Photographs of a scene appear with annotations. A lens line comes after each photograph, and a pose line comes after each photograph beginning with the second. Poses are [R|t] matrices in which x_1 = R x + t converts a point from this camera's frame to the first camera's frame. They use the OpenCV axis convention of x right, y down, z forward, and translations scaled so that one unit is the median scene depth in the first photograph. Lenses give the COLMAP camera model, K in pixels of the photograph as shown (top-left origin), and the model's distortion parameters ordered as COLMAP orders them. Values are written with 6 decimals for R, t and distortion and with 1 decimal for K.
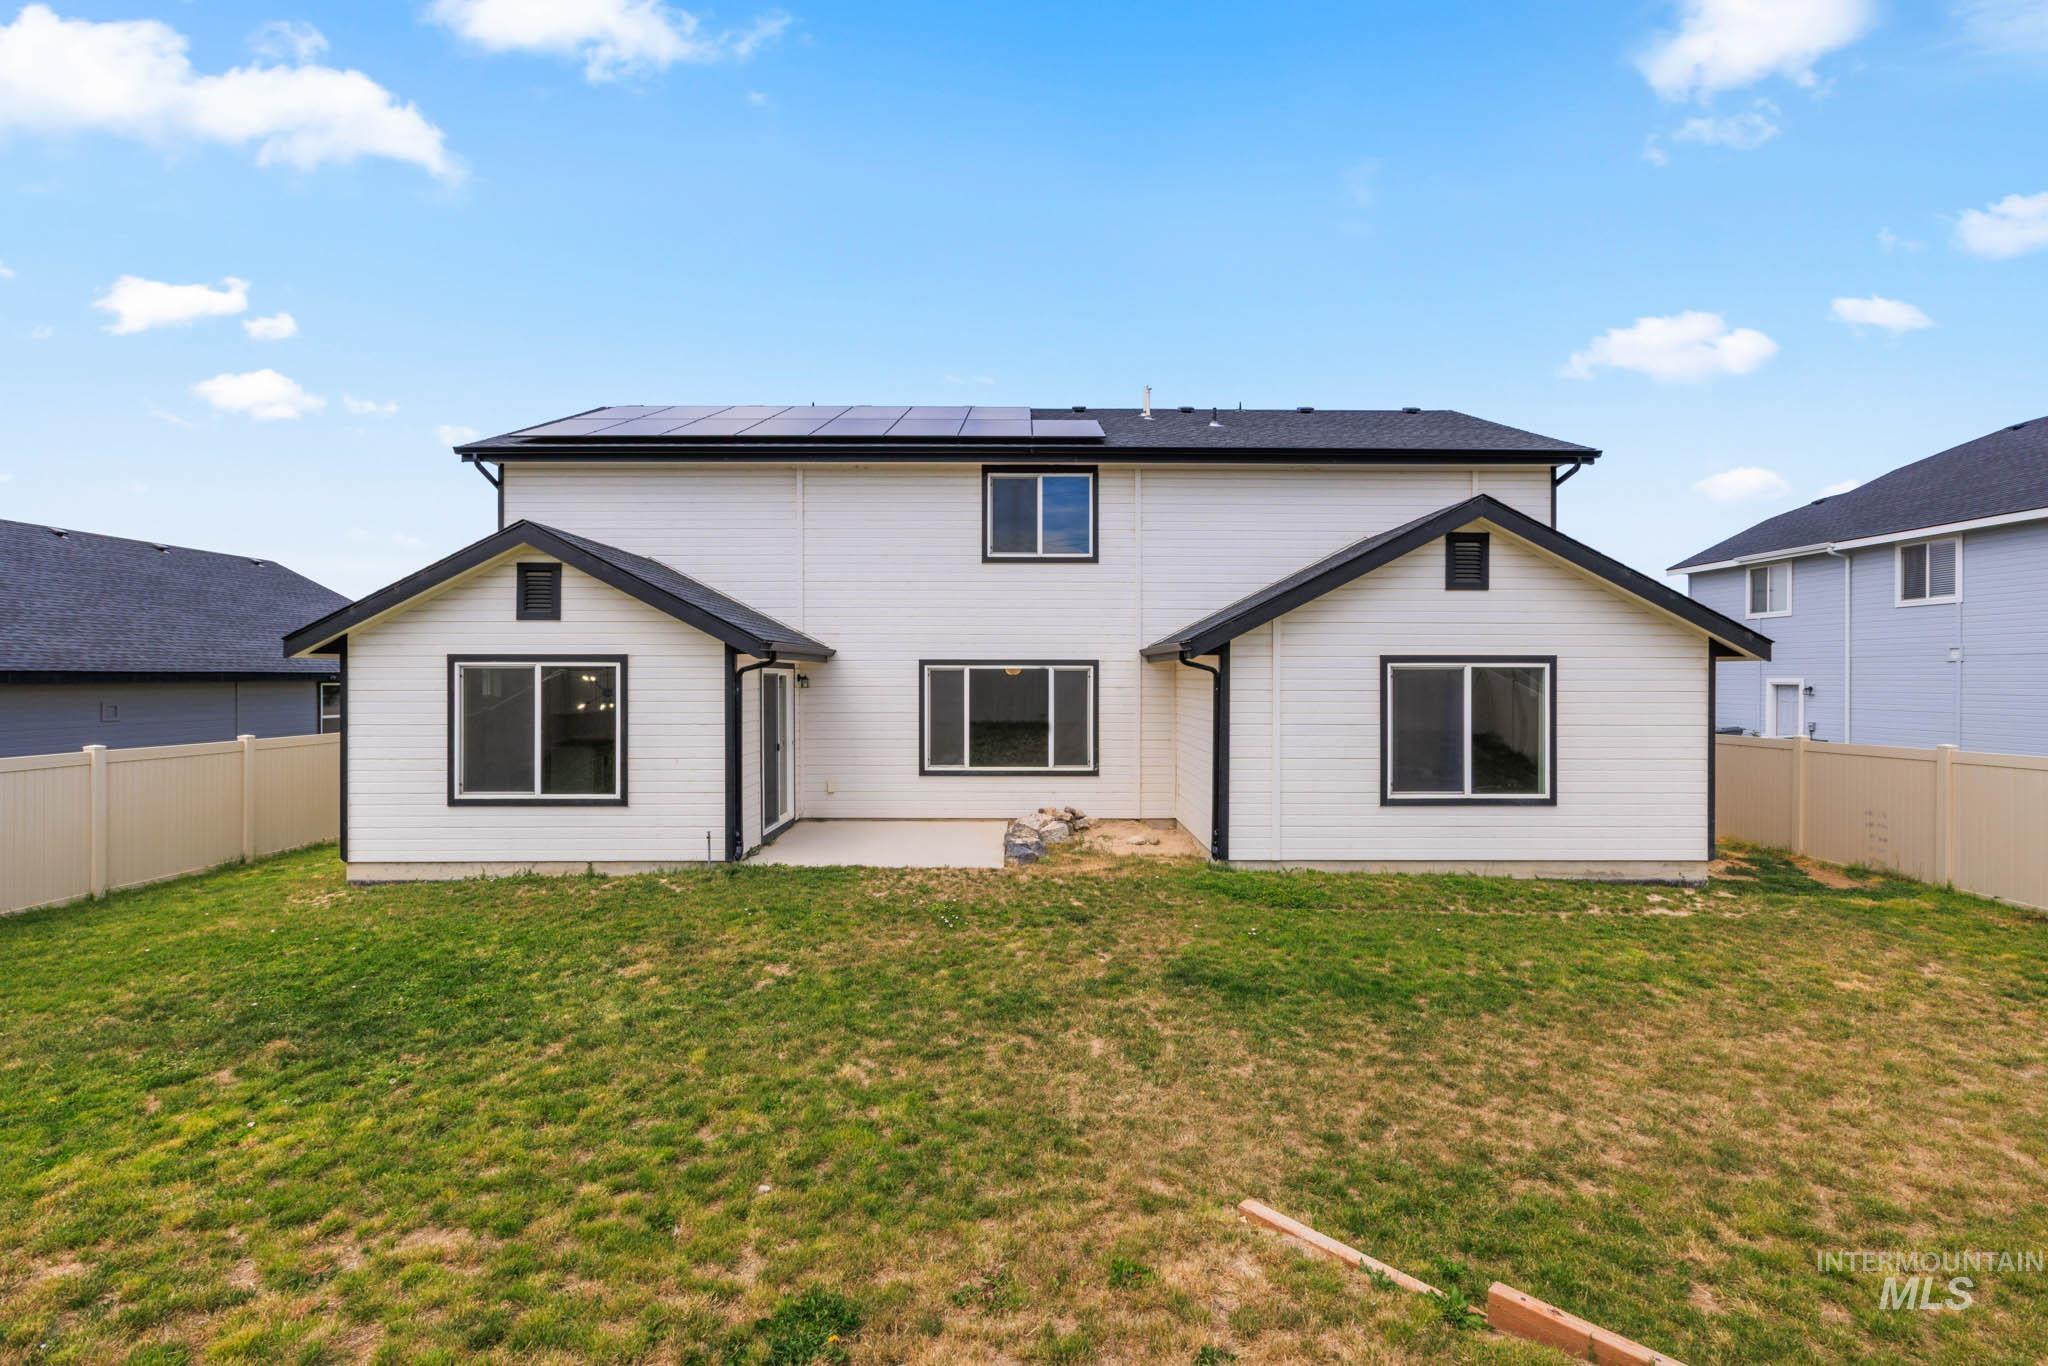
lens RADIAL K [[924.2, 0, 1026.7], [0, 924.2, 691.9], [0, 0, 1]] dist [0.004123, -0.000895]
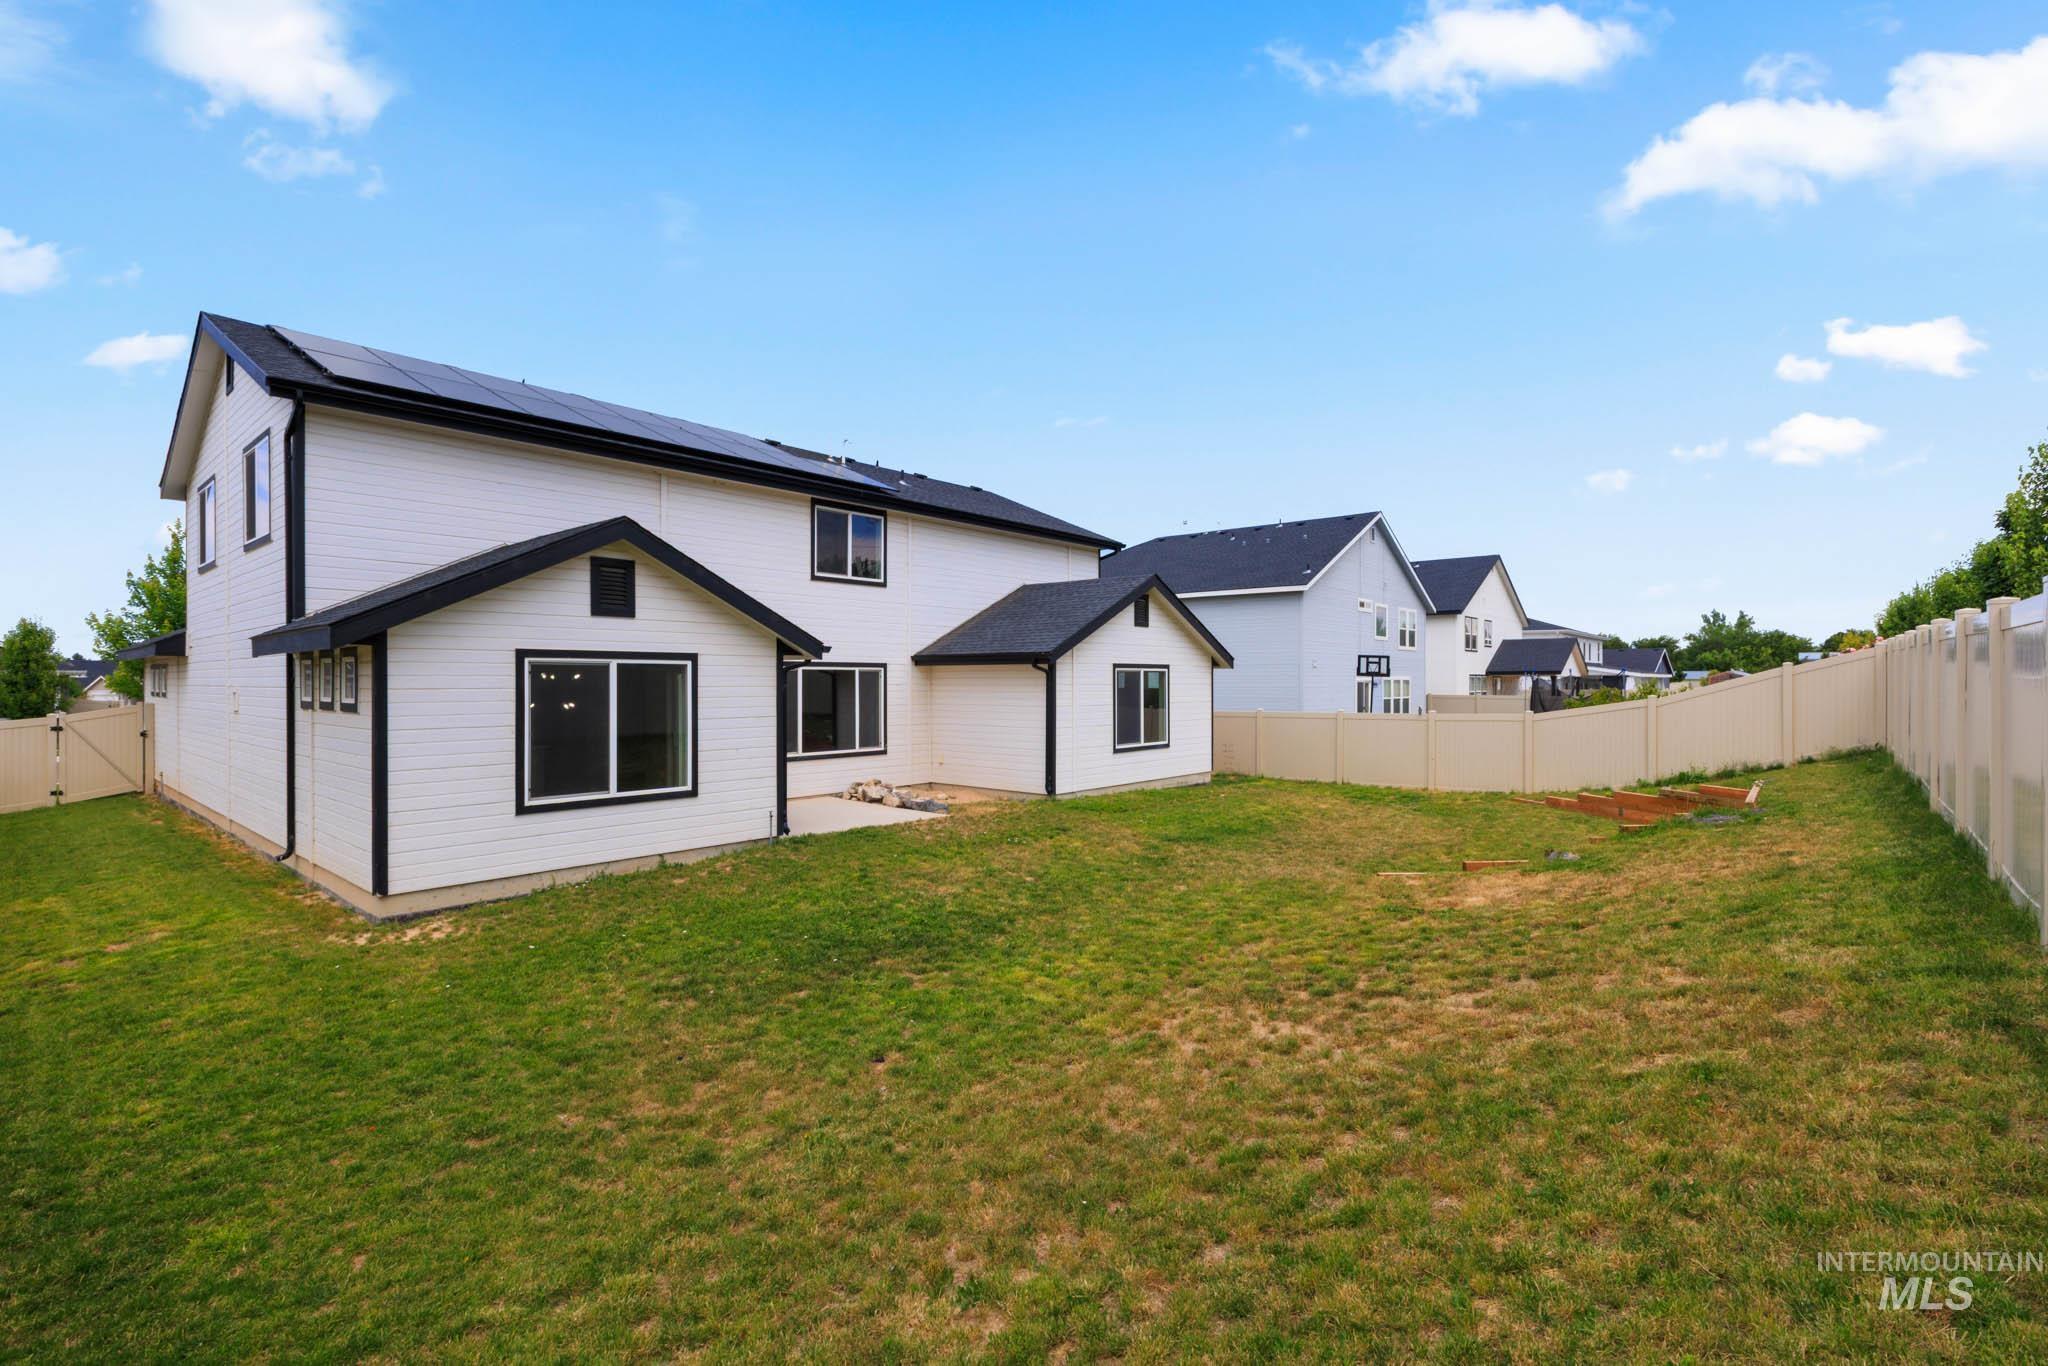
lens RADIAL K [[924.2, 0, 1037.1], [0, 924.2, 677.6], [0, 0, 1]] dist [0.004123, -0.000895]
pose [[0.650563, 0.002413, 0.759449, -0.980227], [0.007538, 0.999925, -0.009634, 0.000362], [-0.759415, 0.011993, 0.650496, 0.011804]]
